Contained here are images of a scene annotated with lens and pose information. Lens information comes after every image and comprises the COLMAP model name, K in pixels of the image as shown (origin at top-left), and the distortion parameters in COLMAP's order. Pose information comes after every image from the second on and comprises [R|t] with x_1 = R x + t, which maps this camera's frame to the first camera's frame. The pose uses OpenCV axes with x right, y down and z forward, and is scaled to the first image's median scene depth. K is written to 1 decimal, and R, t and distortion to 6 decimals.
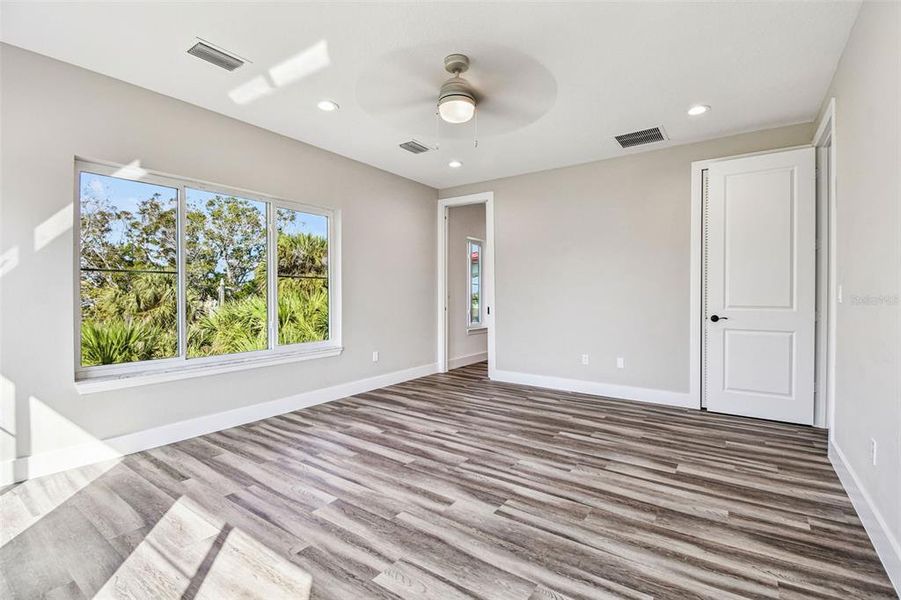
lens RADIAL K [[411.7, 0, 450.5], [0, 411.7, 300.0], [0, 0, 1]] dist [0.001405, -0.000040]
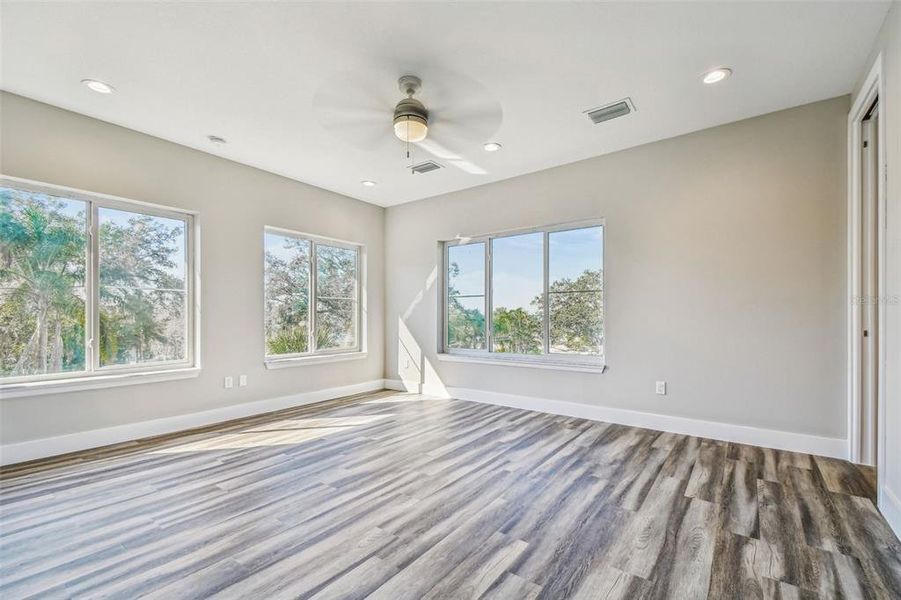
lens RADIAL K [[401.1, 0, 450.0], [0, 401.1, 312.7], [0, 0, 1]] dist [0.017223, -0.000040]
pose [[-0.035165, -0.000555, -0.999381, 0.827812], [-0.016821, 0.999859, 0.000036, 0.008592], [0.999240, 0.016812, -0.035170, 0.918128]]
